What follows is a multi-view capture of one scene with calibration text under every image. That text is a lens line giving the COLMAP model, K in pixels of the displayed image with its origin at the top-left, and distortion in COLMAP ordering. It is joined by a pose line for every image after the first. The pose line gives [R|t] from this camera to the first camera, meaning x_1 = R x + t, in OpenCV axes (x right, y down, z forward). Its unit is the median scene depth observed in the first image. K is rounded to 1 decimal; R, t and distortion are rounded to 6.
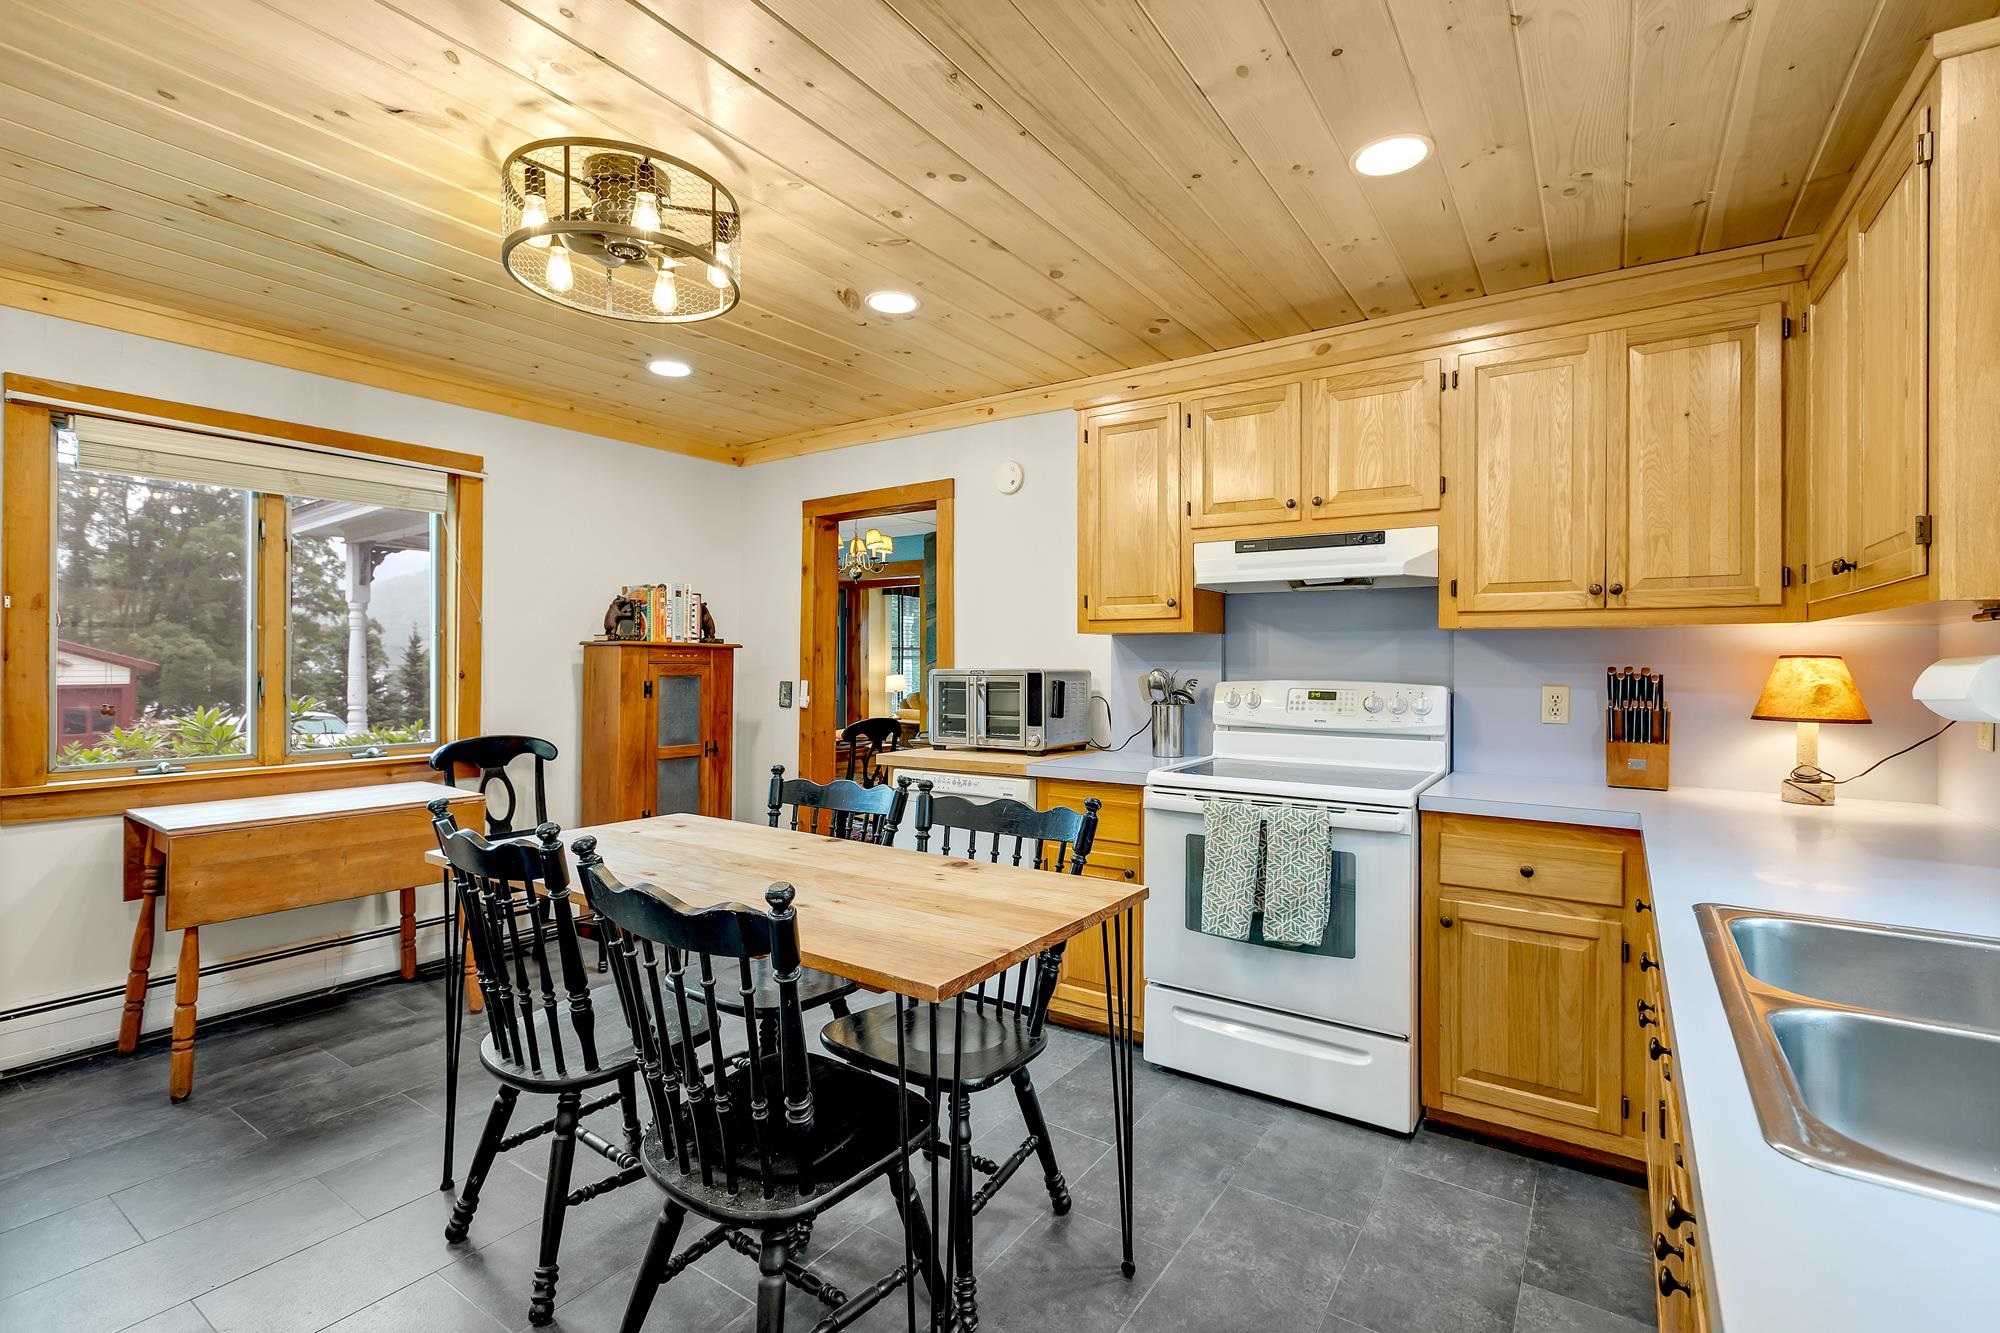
lens RADIAL K [[905.4, 0, 1036.5], [0, 905.4, 662.5], [0, 0, 1]] dist [0.001638, -0.000864]
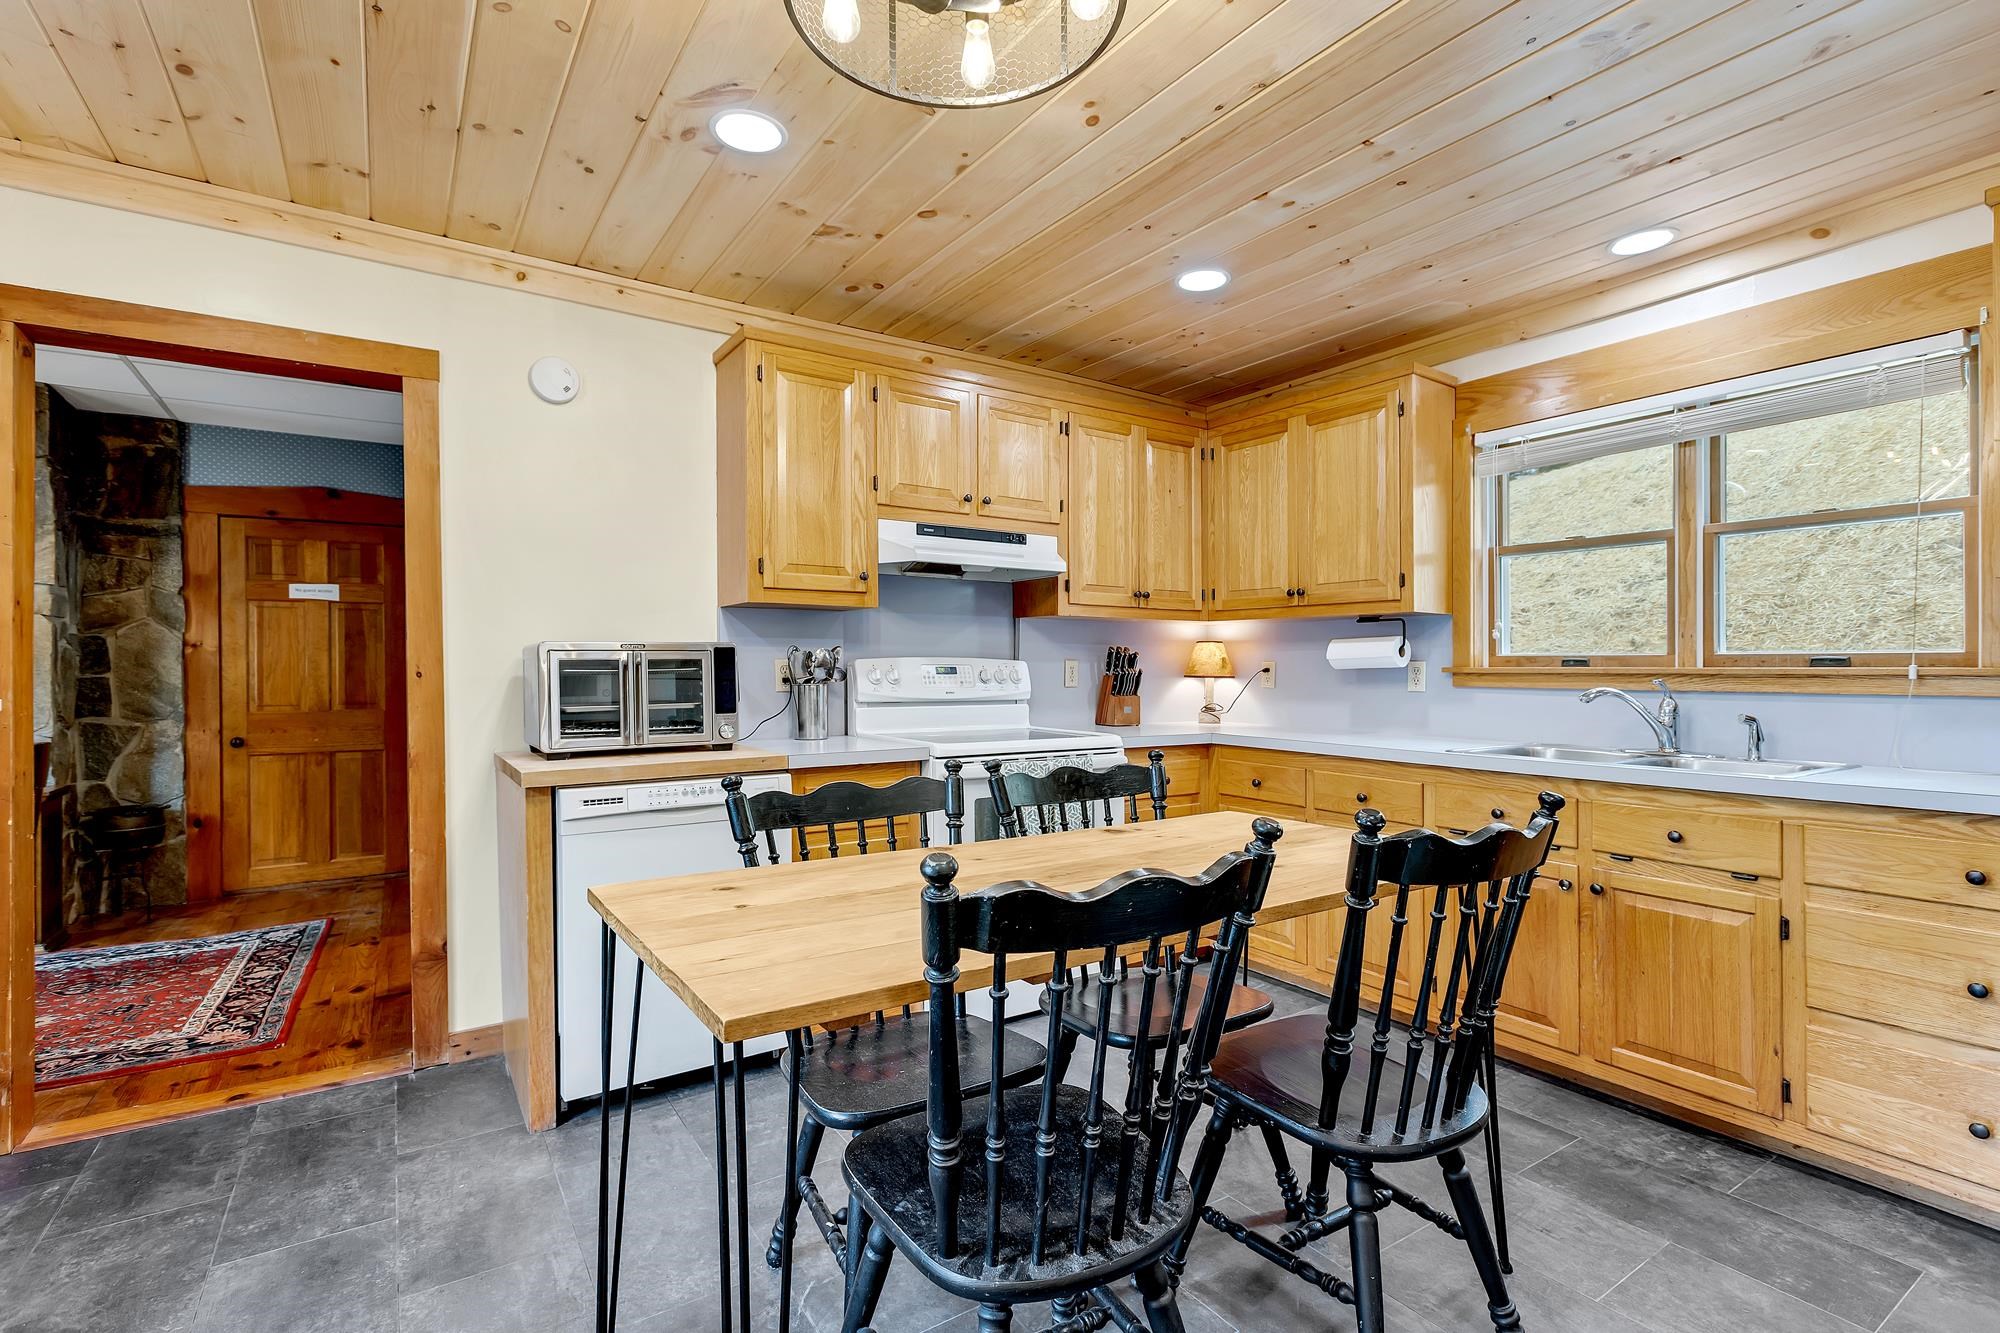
lens RADIAL K [[905.4, 0, 1011.2], [0, 905.4, 662.4], [0, 0, 1]] dist [0.001638, -0.000864]
pose [[0.393454, 0.000448, 0.919344, -0.728530], [0.001957, 0.999997, -0.001325, 0.029491], [-0.919342, 0.002321, 0.393452, 0.508498]]
